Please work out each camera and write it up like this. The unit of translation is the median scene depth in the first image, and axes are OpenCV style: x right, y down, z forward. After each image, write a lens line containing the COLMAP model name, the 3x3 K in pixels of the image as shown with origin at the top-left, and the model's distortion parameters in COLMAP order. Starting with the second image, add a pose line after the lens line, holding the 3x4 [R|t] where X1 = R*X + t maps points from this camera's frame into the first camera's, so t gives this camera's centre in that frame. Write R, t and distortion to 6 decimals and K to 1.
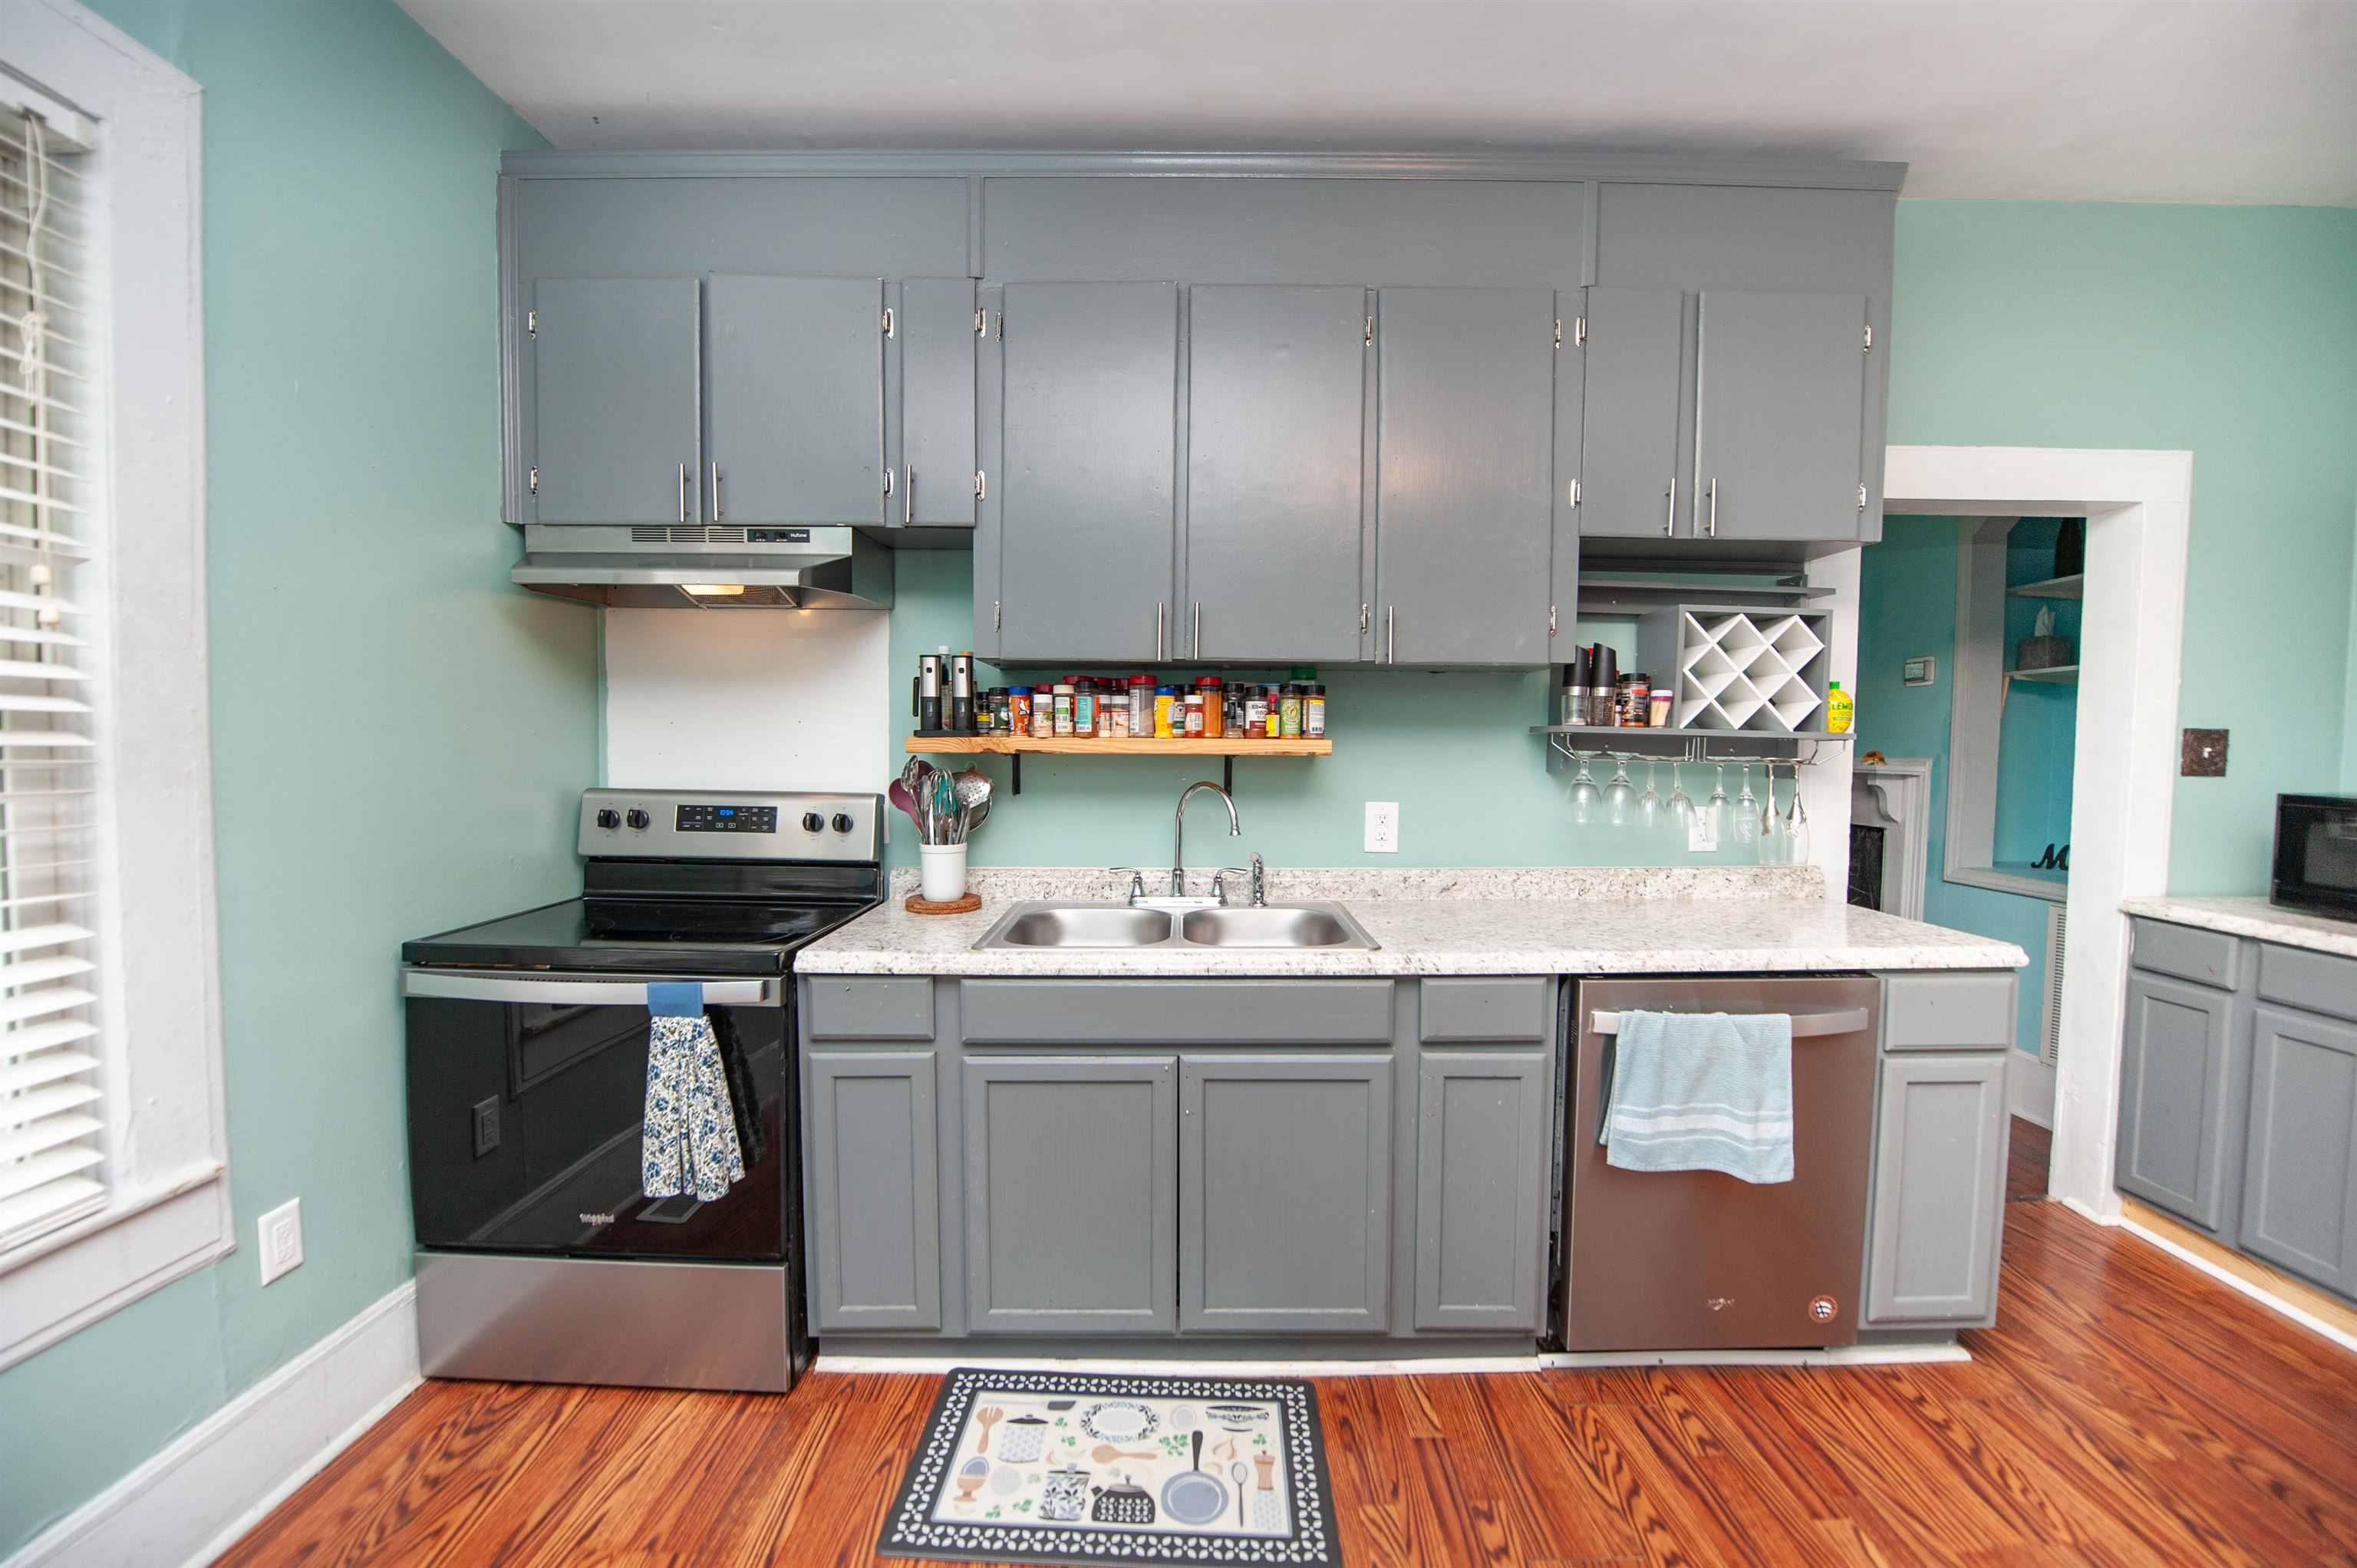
lens RADIAL K [[946.6, 0, 1181.1], [0, 946.6, 793.6], [0, 0, 1]] dist [-0.021046, -0.001508]
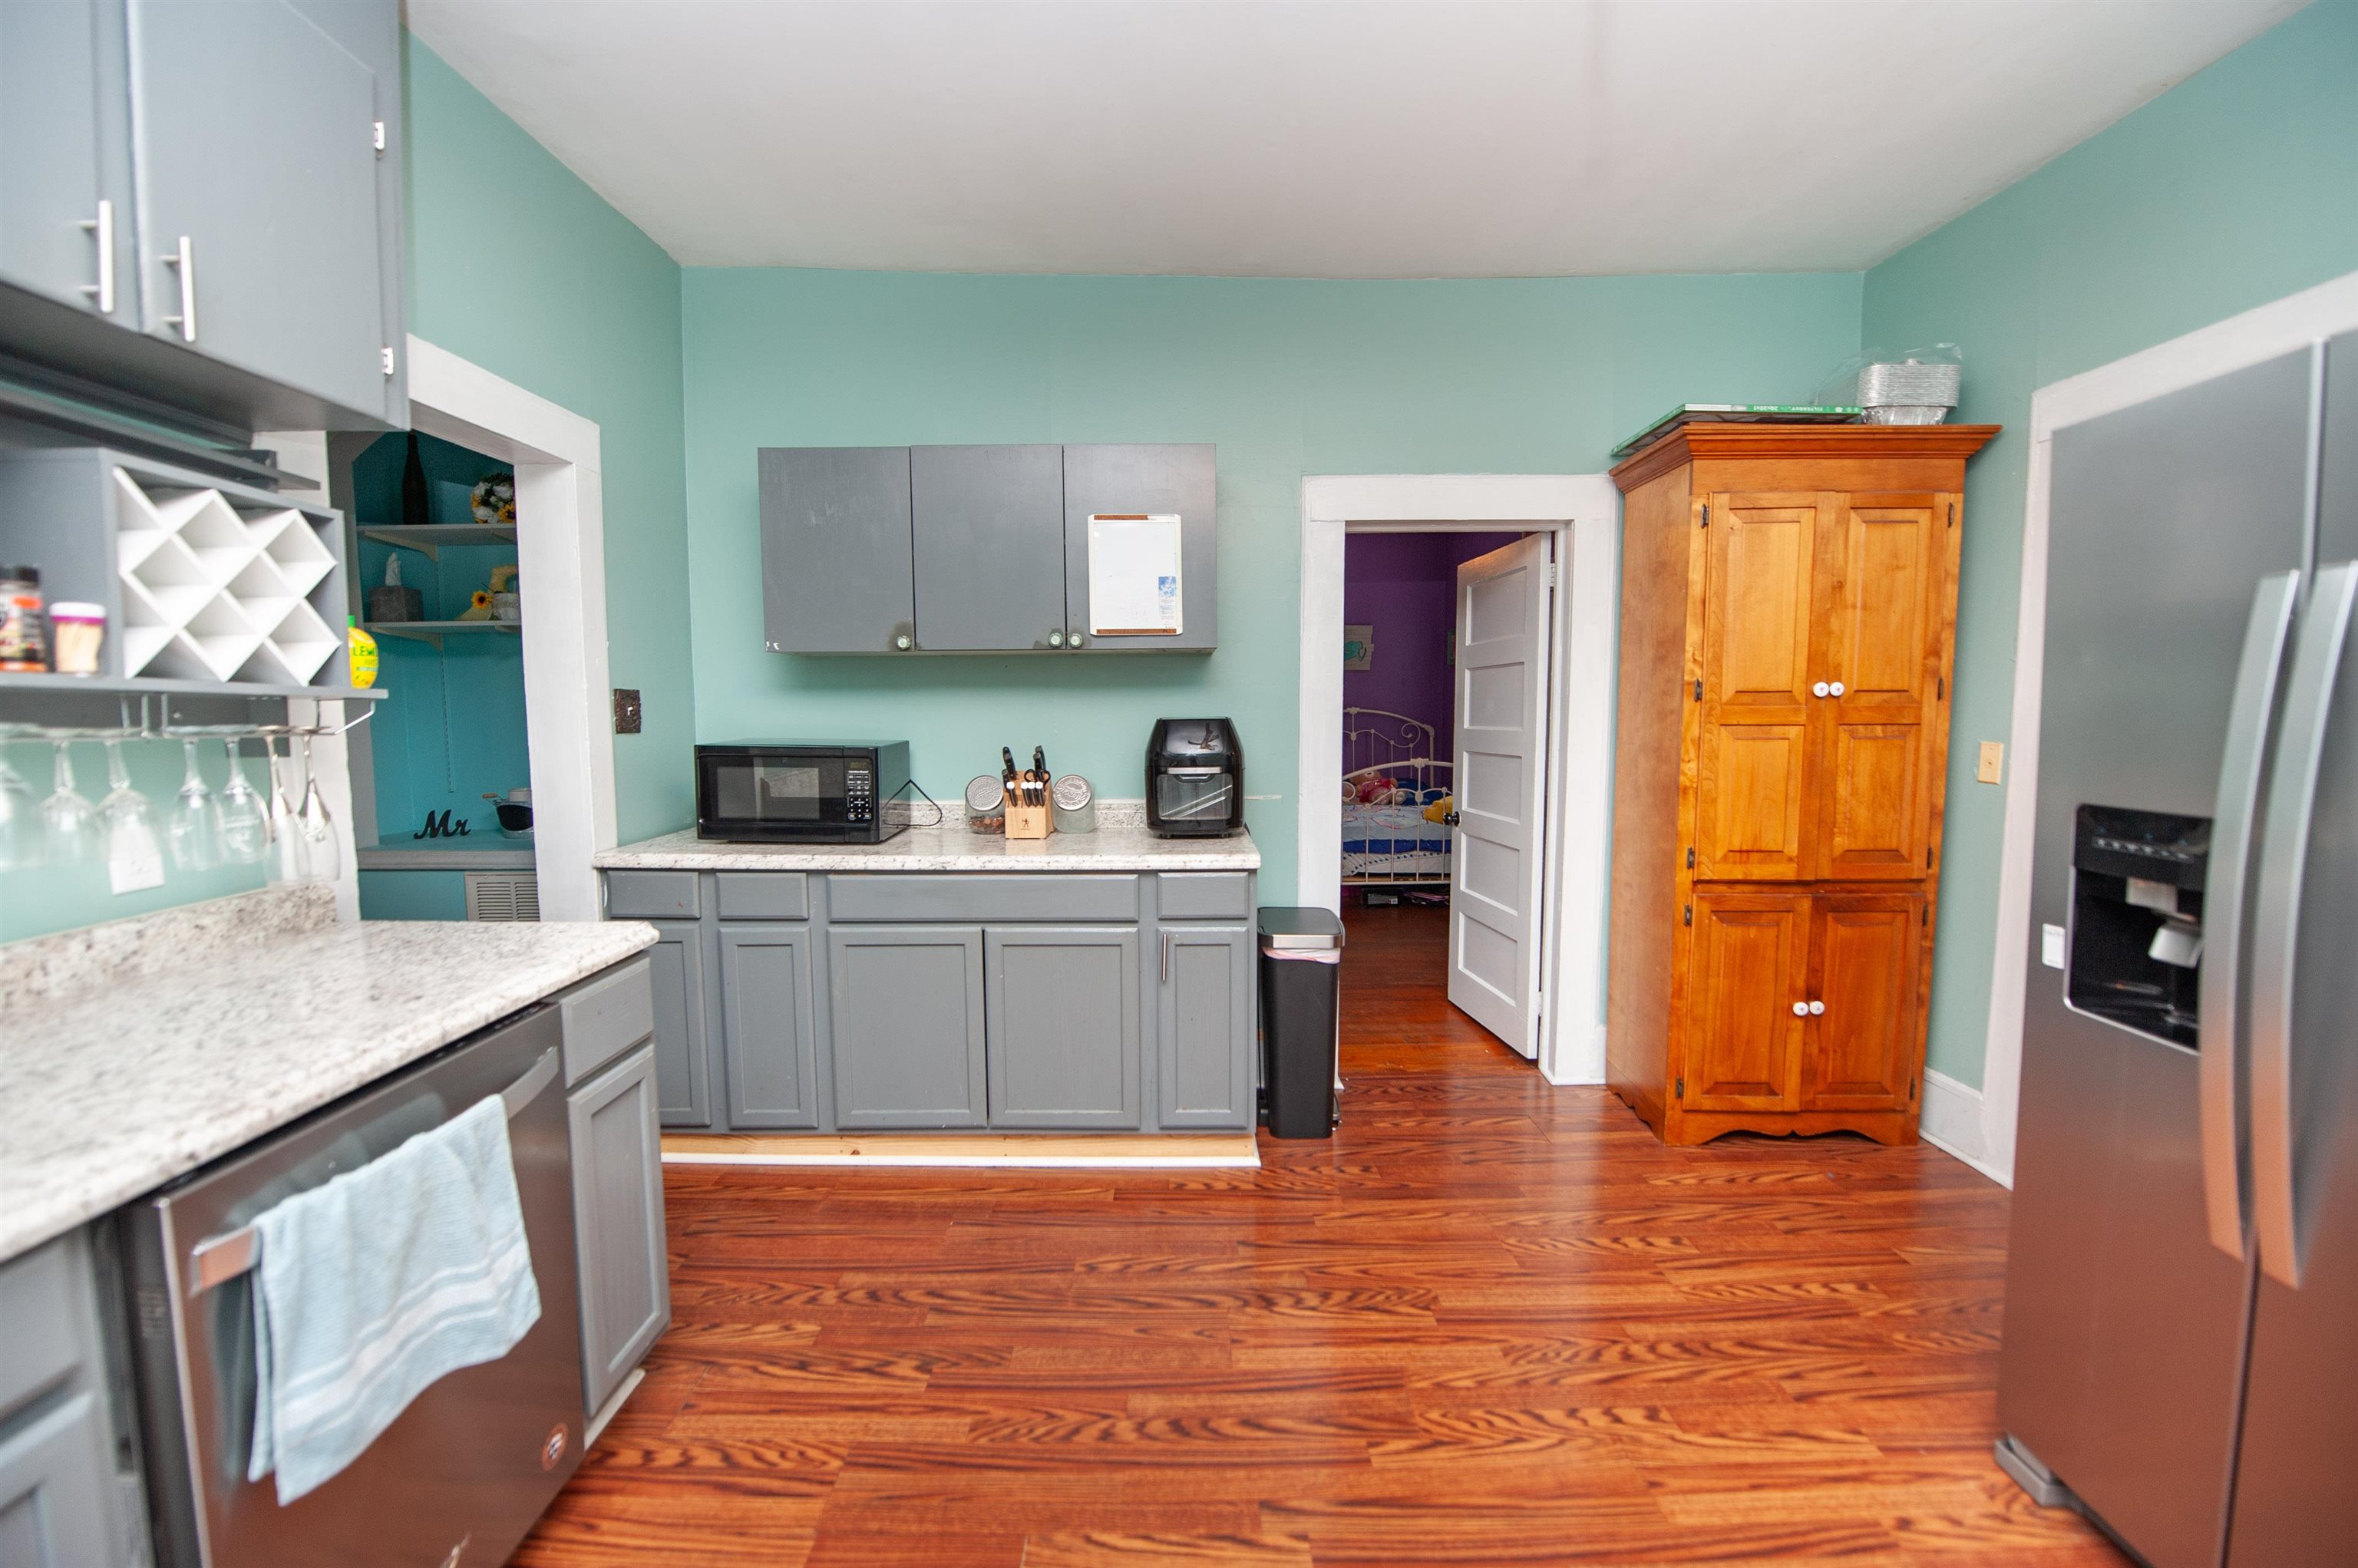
lens RADIAL K [[947.1, 0, 1182.6], [0, 947.1, 791.3], [0, 0, 1]] dist [-0.021046, -0.001508]
pose [[-0.015901, -0.091250, 0.995701, -0.026572], [0.051673, 0.994421, 0.091958, -0.023986], [-0.998537, 0.052913, -0.011097, 0.463545]]
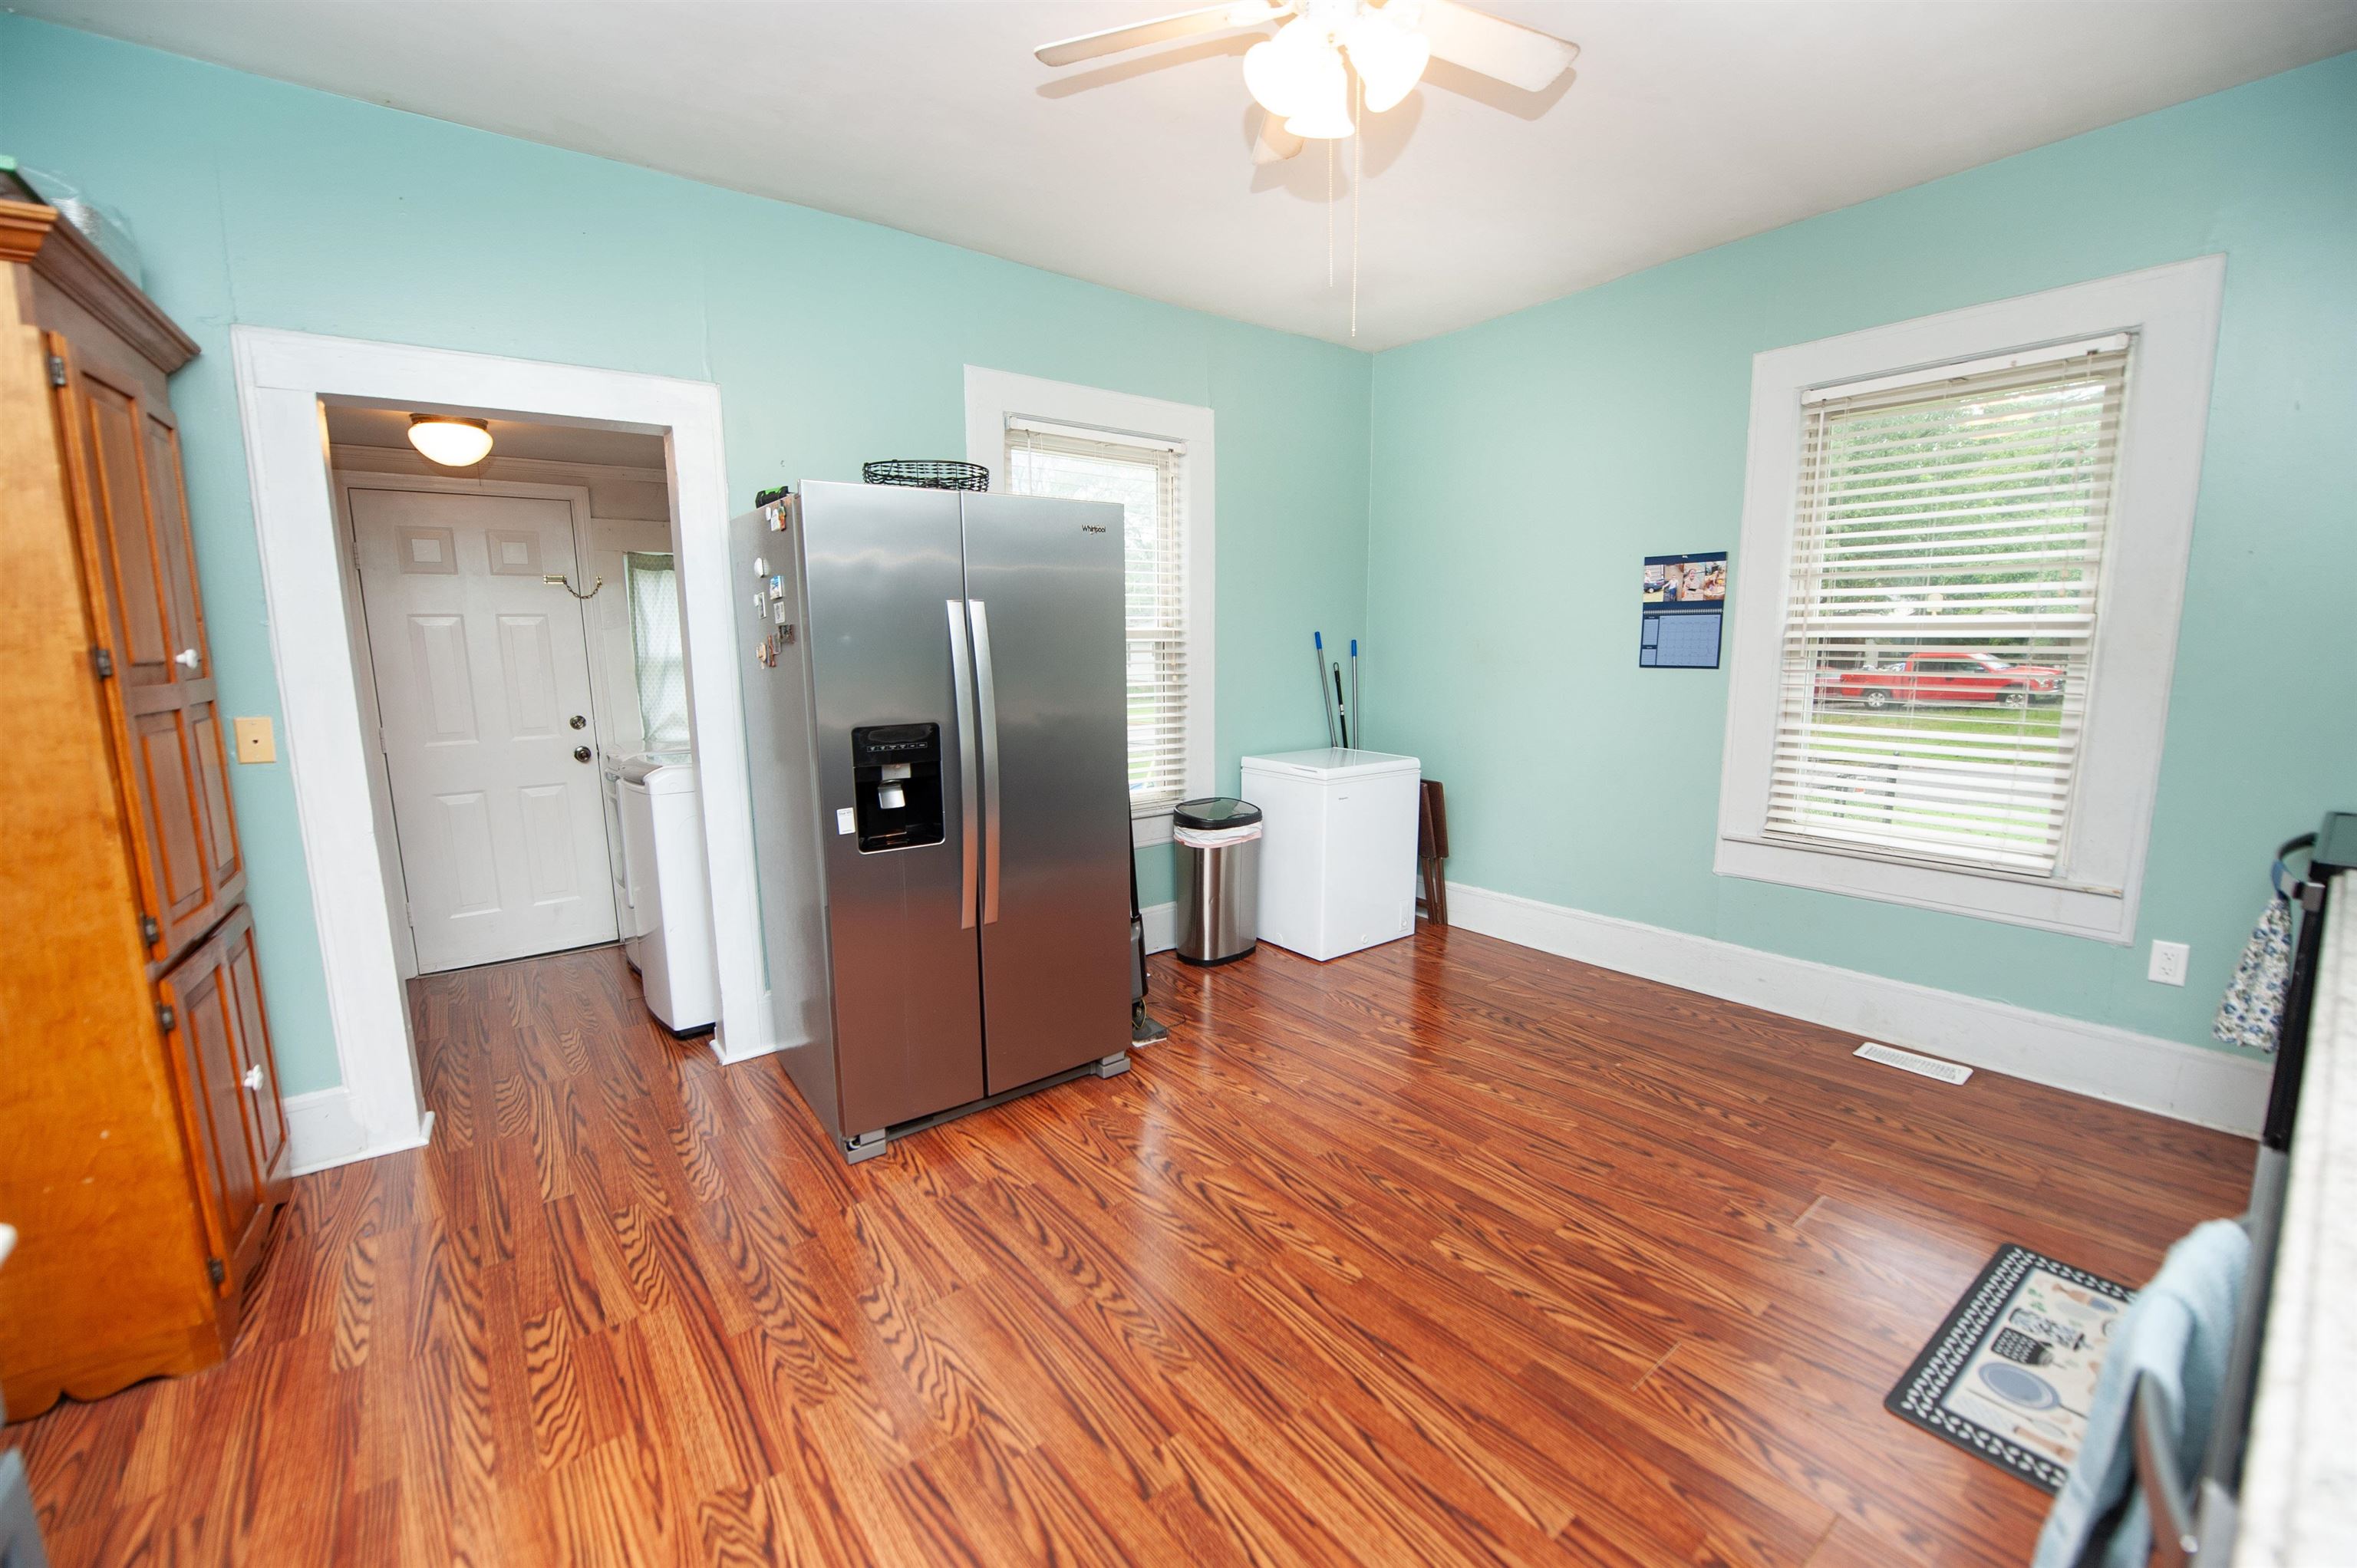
lens RADIAL K [[946.6, 0, 1175.2], [0, 946.6, 786.3], [0, 0, 1]] dist [-0.021046, -0.001508]
pose [[-0.785940, 0.102836, -0.609691, 1.149579], [-0.019577, 0.981439, 0.190774, -0.077114], [0.617993, 0.161873, -0.769339, 0.956490]]
